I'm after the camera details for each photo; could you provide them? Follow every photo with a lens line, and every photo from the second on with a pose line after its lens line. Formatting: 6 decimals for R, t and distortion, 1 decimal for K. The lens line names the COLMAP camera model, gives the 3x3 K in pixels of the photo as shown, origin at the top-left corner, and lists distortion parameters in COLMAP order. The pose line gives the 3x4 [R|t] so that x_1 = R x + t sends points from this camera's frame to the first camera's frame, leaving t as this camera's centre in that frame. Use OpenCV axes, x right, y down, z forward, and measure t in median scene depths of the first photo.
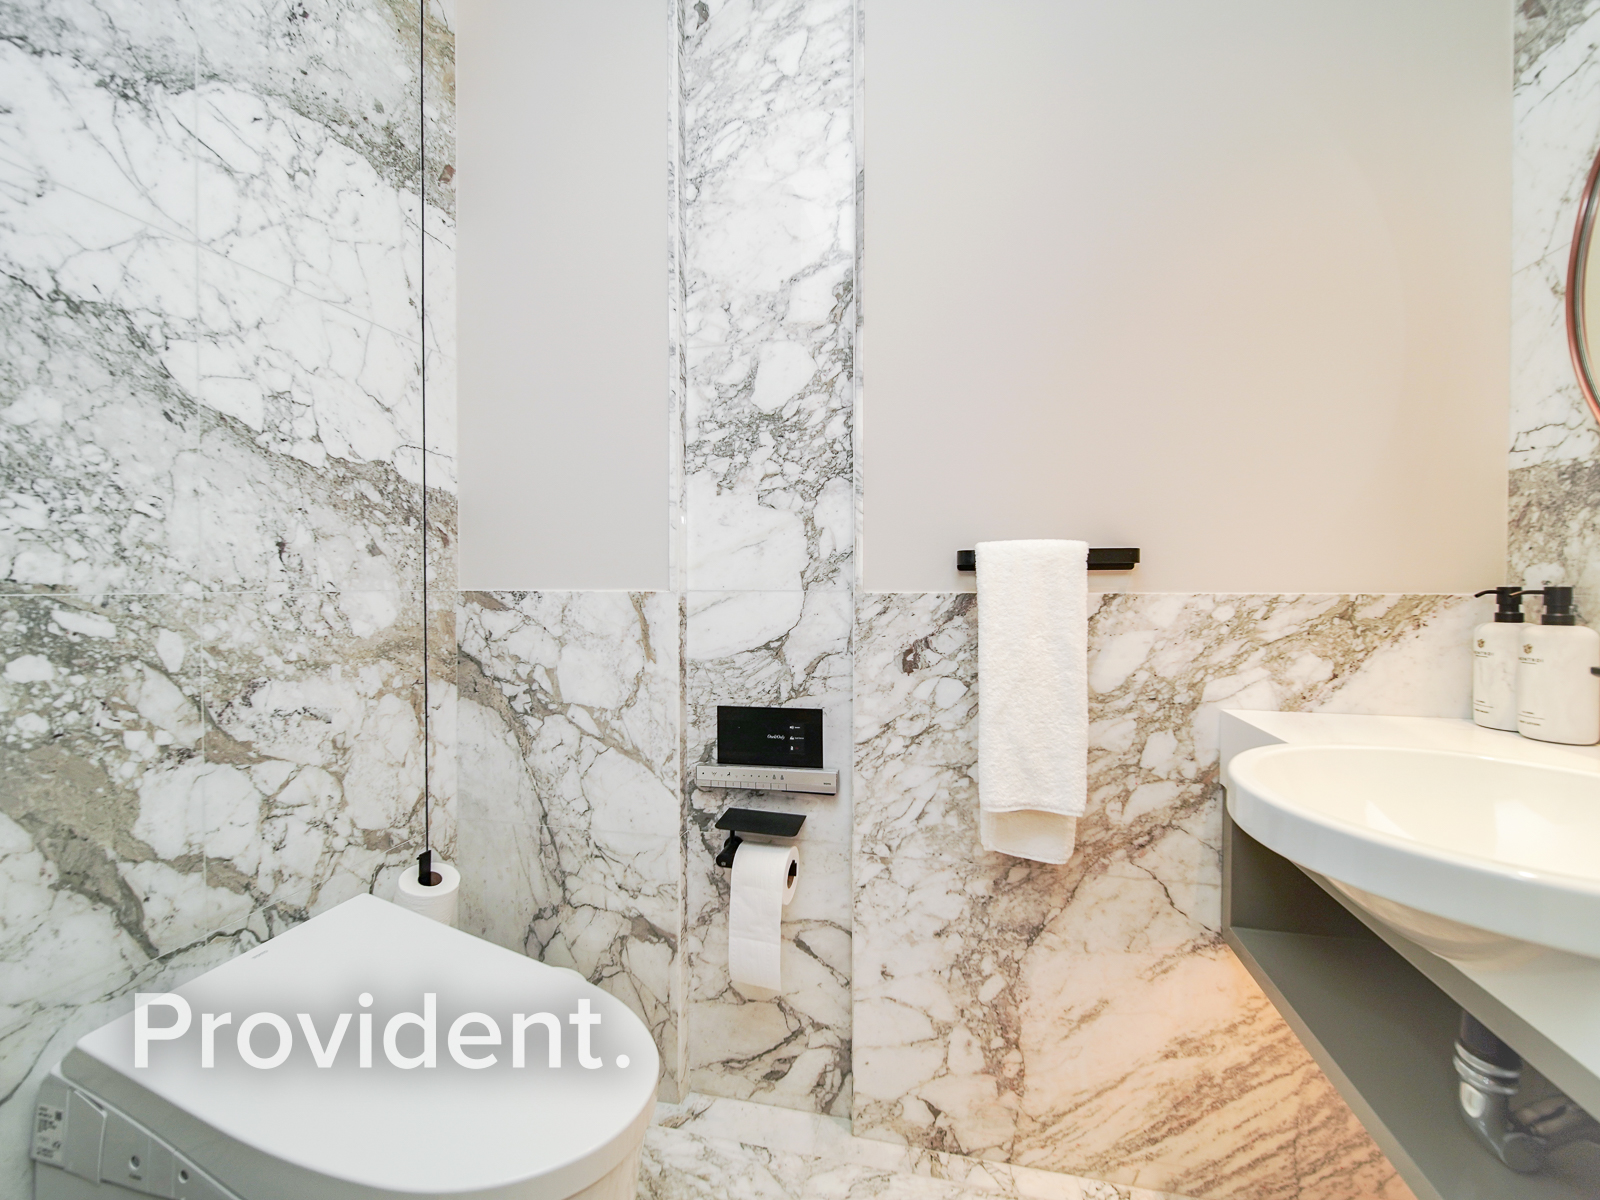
lens RADIAL K [[661.5, 0, 812.4], [0, 661.5, 597.0], [0, 0, 1]] dist [0.002268, -0.001789]
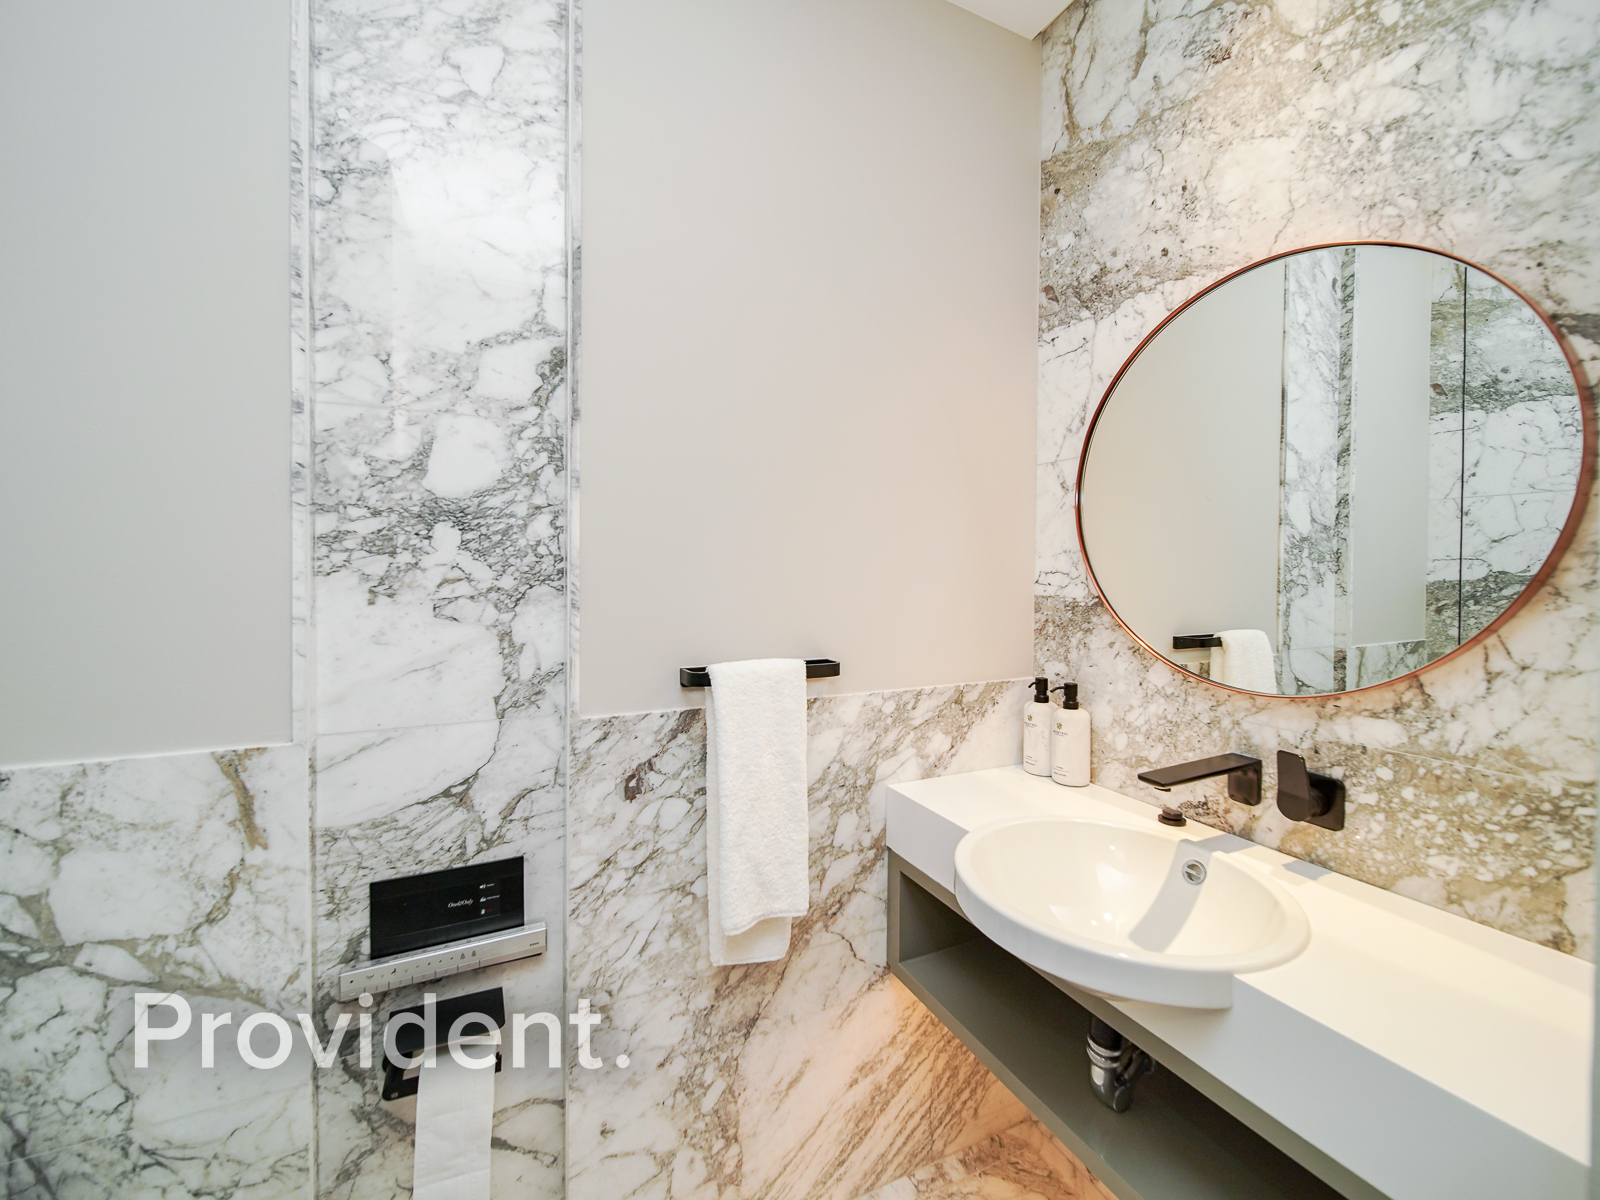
lens RADIAL K [[661.5, 0, 806.4], [0, 661.5, 591.9], [0, 0, 1]] dist [0.002268, -0.001789]
pose [[0.793984, -0.010754, 0.607843, -0.216952], [0.008933, 0.999942, 0.006022, -0.177394], [-0.607872, 0.000648, 0.794034, 0.109047]]
